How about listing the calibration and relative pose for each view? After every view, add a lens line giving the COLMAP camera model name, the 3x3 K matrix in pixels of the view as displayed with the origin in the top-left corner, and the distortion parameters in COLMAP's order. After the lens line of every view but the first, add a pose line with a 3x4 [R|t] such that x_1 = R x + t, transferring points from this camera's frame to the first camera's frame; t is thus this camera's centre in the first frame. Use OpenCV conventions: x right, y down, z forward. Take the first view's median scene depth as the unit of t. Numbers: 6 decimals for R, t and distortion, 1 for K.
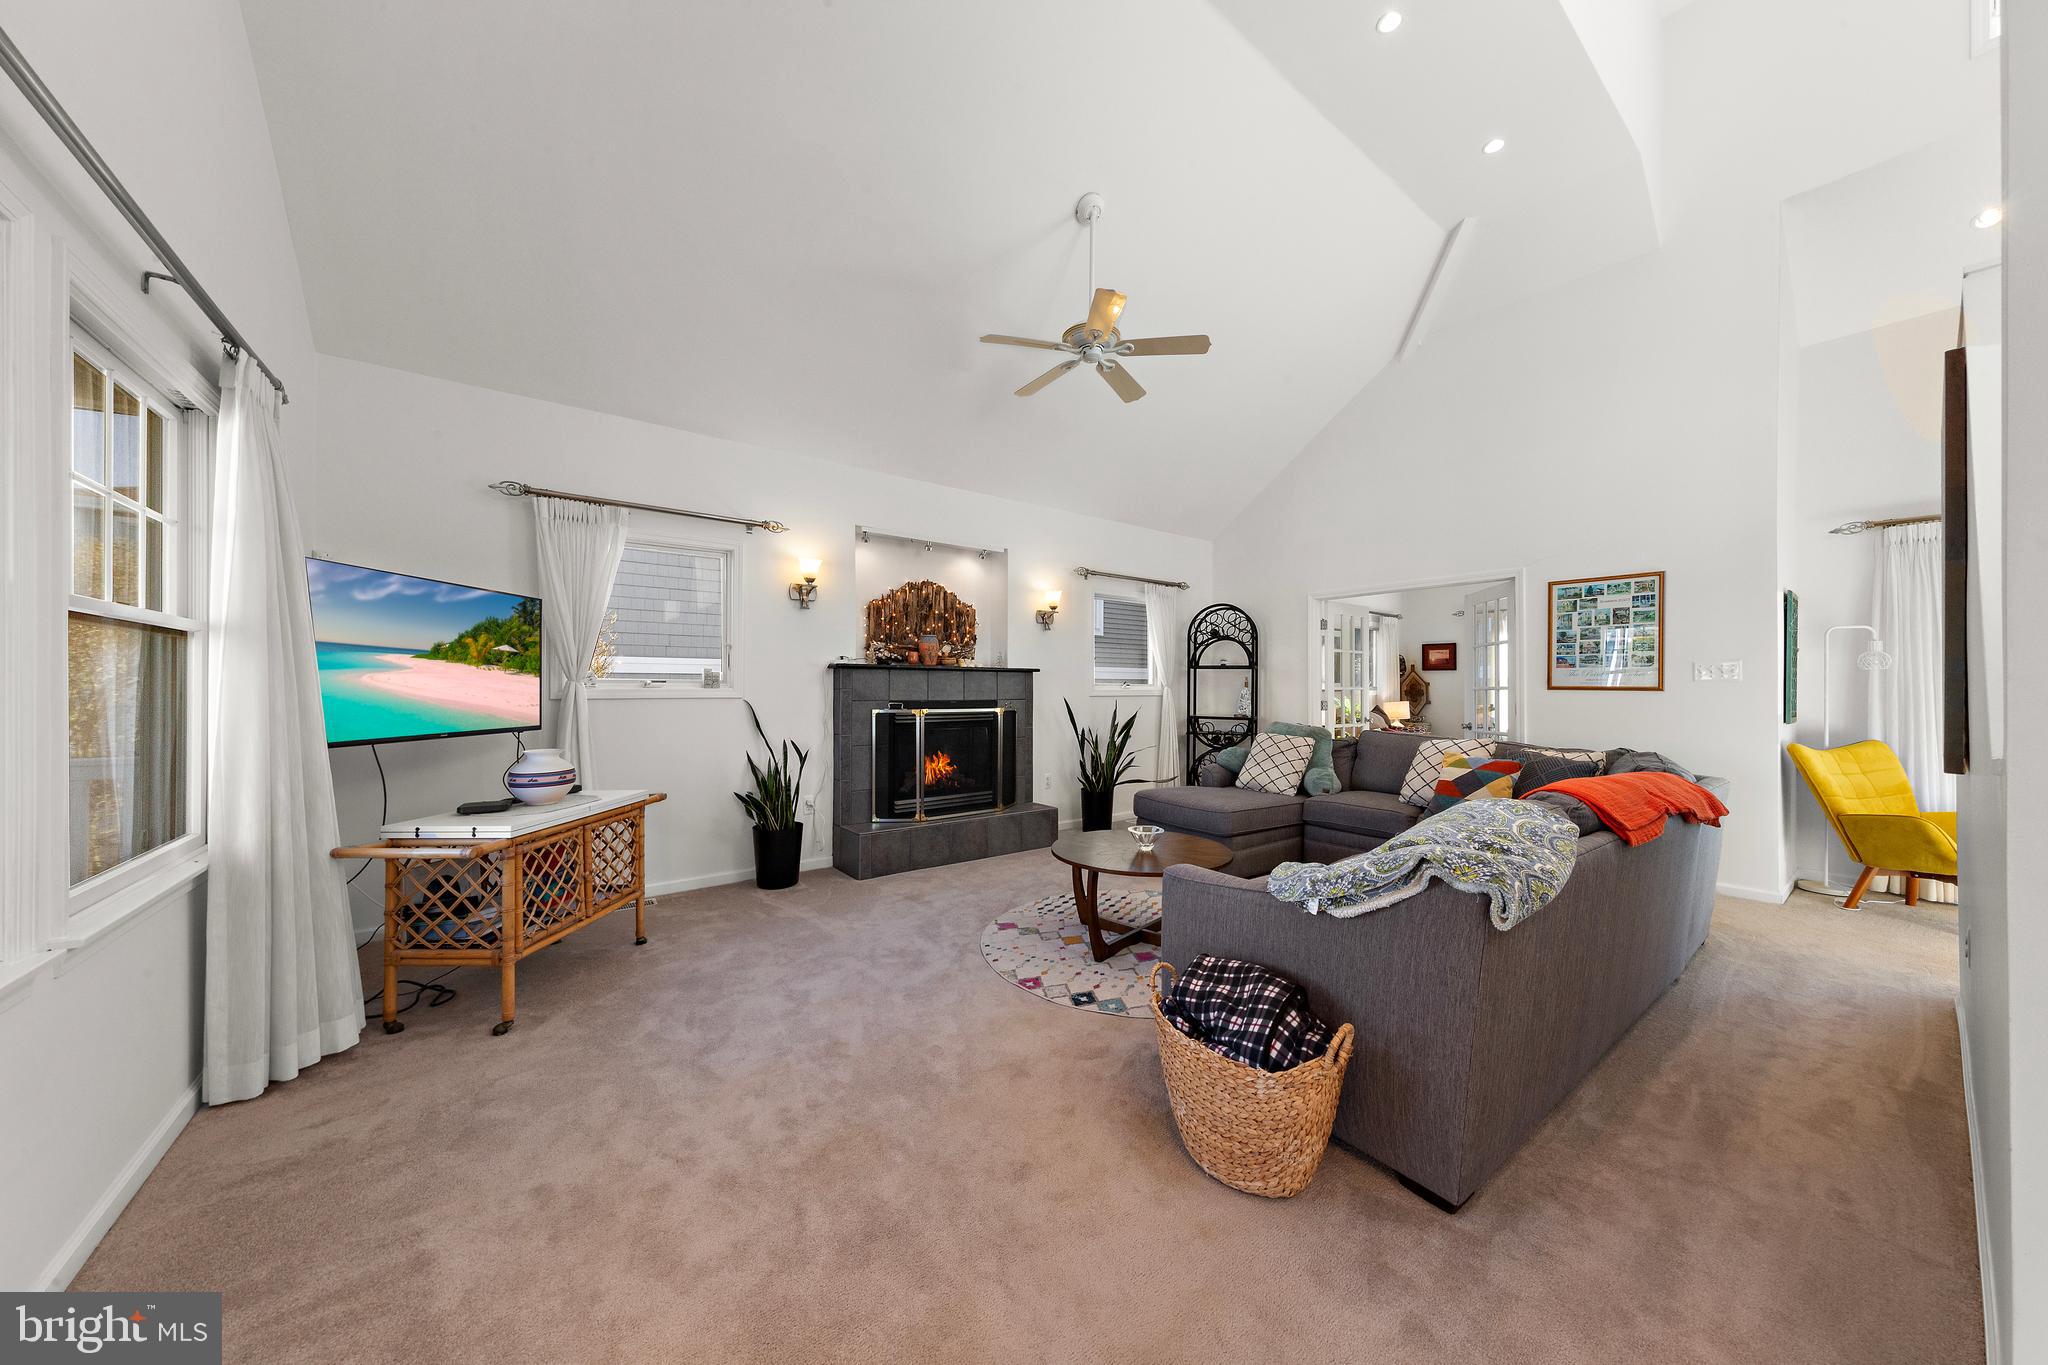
lens RADIAL K [[688.4, 0, 1020.1], [0, 688.4, 684.3], [0, 0, 1]] dist [0.017019, -0.005925]
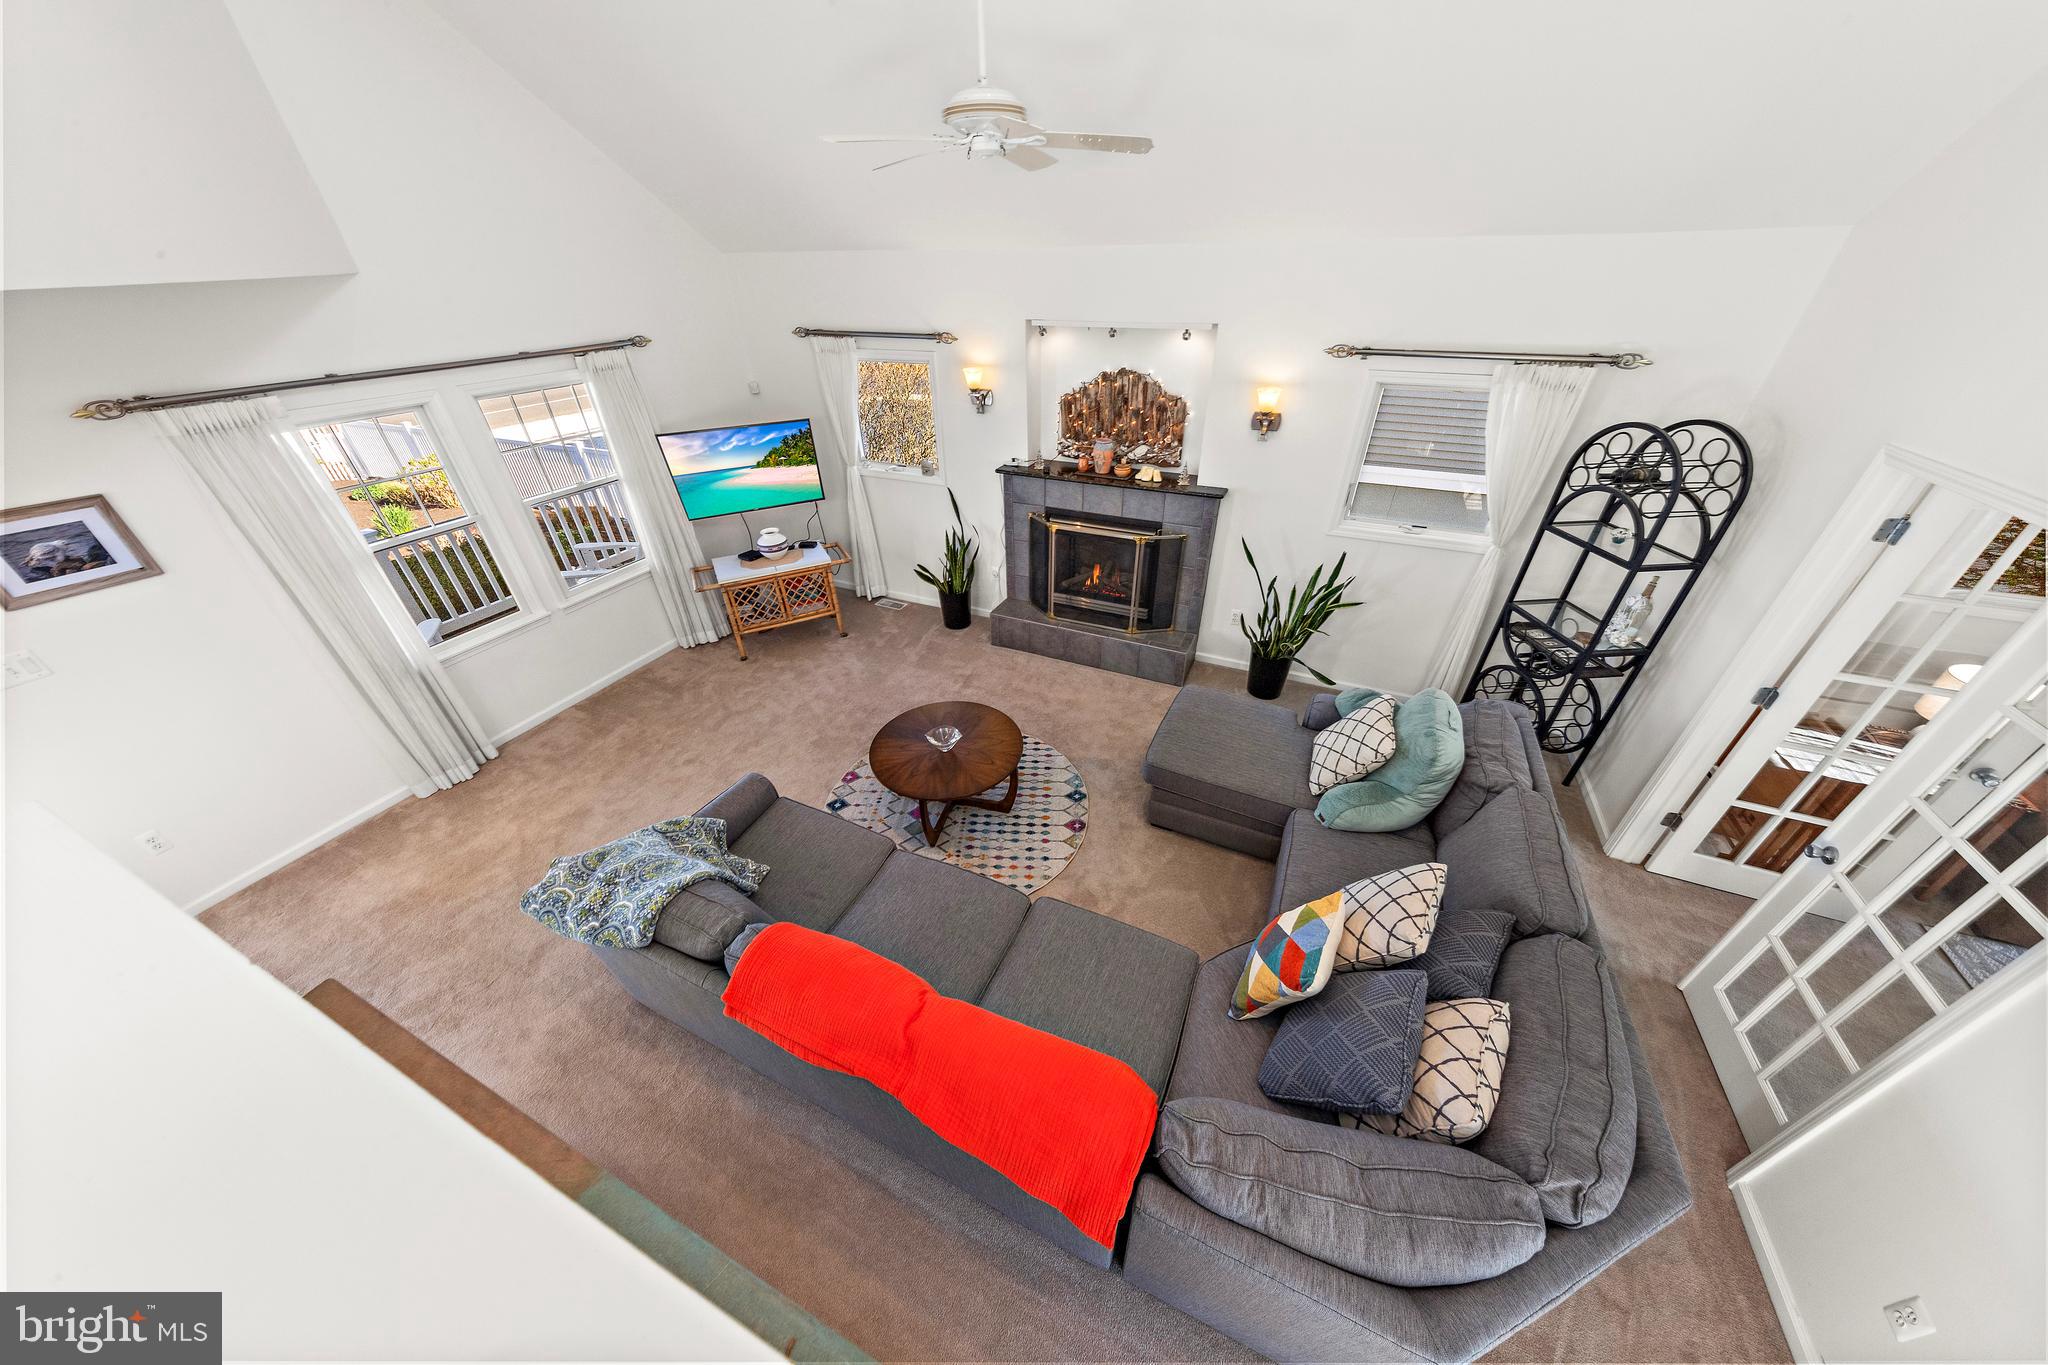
lens RADIAL K [[614.6, 0, 1028.9], [0, 614.6, 689.1], [0, 0, 1]] dist [0.000155, -0.000002]
pose [[0.478375, 0.490738, -0.728240, 0.741499], [0.025085, 0.821309, 0.569932, -0.336366], [0.877797, -0.290909, 0.380583, 0.593621]]
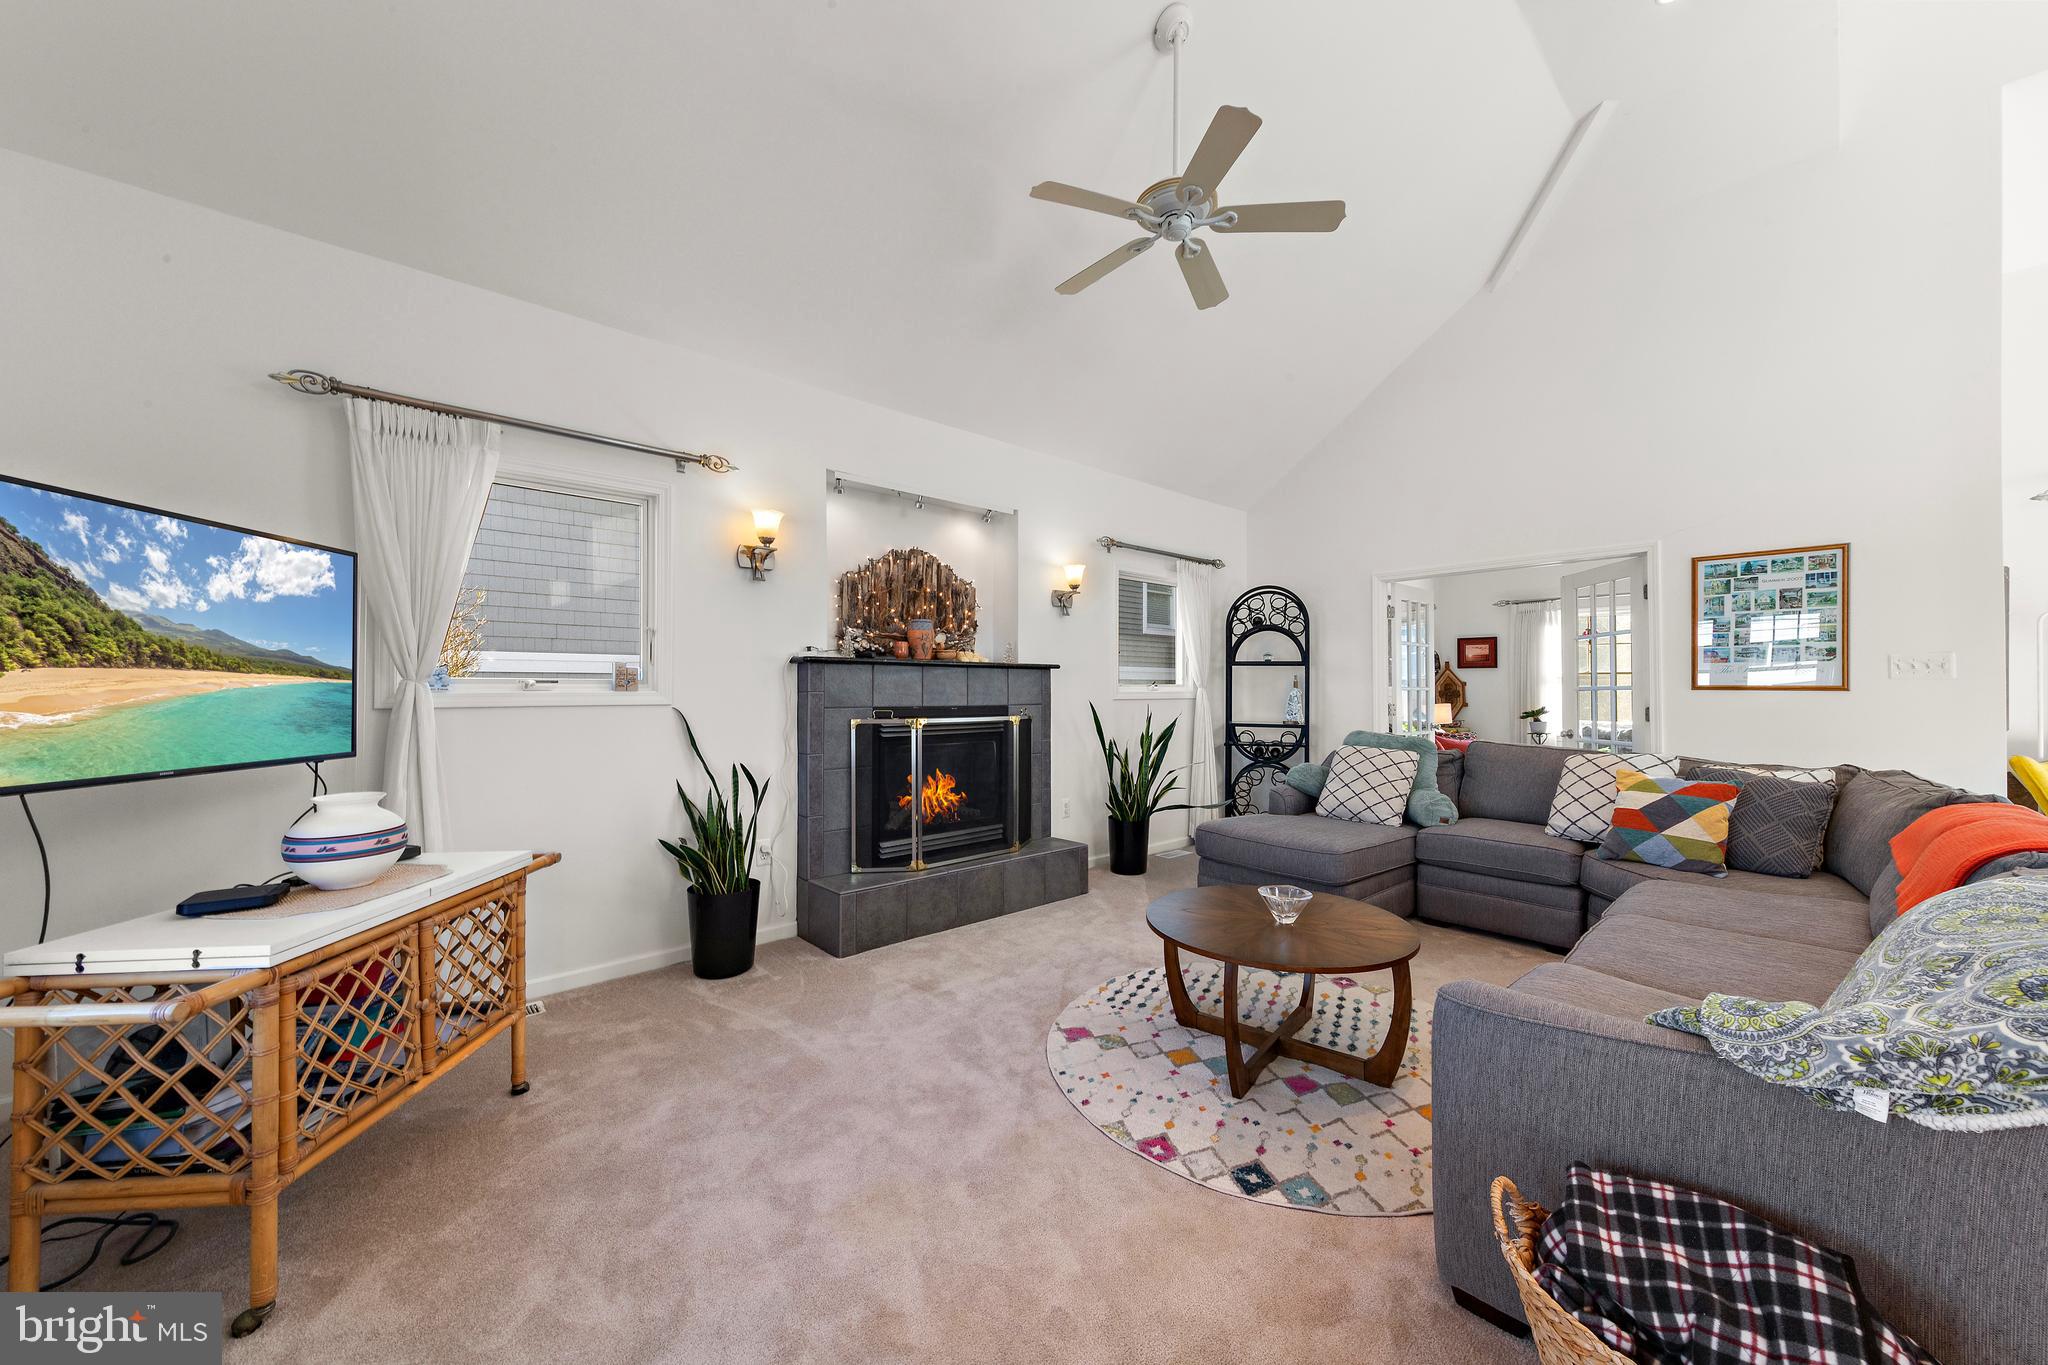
lens RADIAL K [[752.0, 0, 1021.1], [0, 752.0, 681.1], [0, 0, 1]] dist [0.010343, -0.001819]
pose [[0.996282, -0.001957, 0.086125, -0.115034], [0.002462, 0.999980, -0.005757, 0.001088], [-0.086112, 0.005948, 0.996268, 0.207184]]
